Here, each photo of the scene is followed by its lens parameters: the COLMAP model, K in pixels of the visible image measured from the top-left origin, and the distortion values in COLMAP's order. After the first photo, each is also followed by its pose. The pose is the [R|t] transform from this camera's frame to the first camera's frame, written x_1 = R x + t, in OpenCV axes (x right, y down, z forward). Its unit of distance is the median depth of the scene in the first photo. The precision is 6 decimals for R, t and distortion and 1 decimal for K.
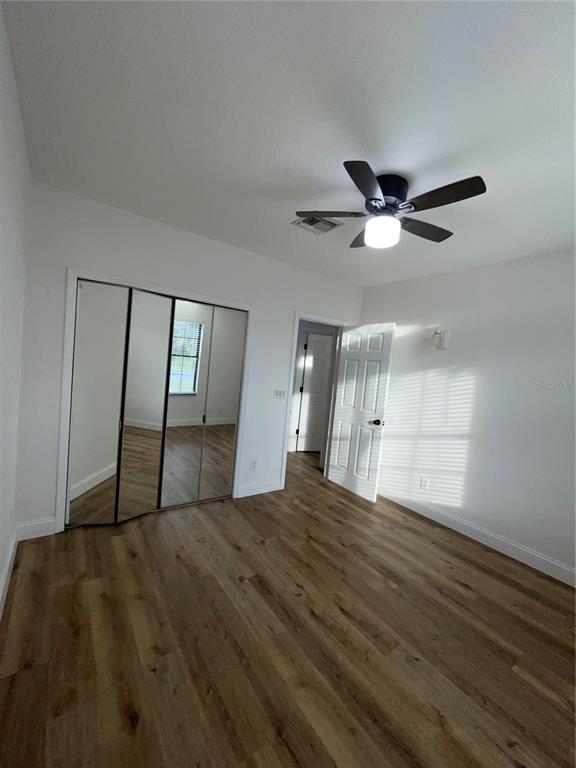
lens RADIAL K [[312.3, 0, 287.1], [0, 312.3, 382.1], [0, 0, 1]] dist [0.001965, 0.000476]
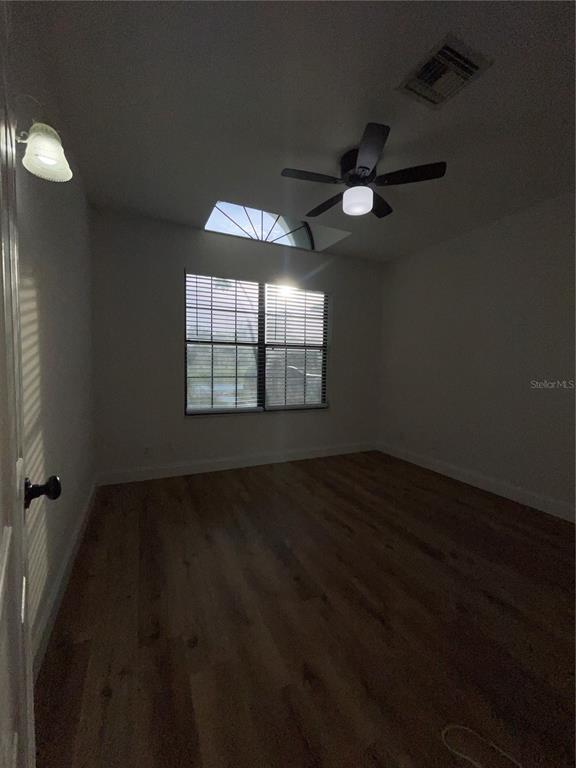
lens RADIAL K [[312.3, 0, 287.1], [0, 312.3, 382.1], [0, 0, 1]] dist [0.001965, 0.000476]
pose [[-0.978125, -0.120066, 0.169868, 0.205208], [-0.098207, 0.986410, 0.131721, 0.034731], [-0.183375, 0.112158, -0.976624, 1.612828]]
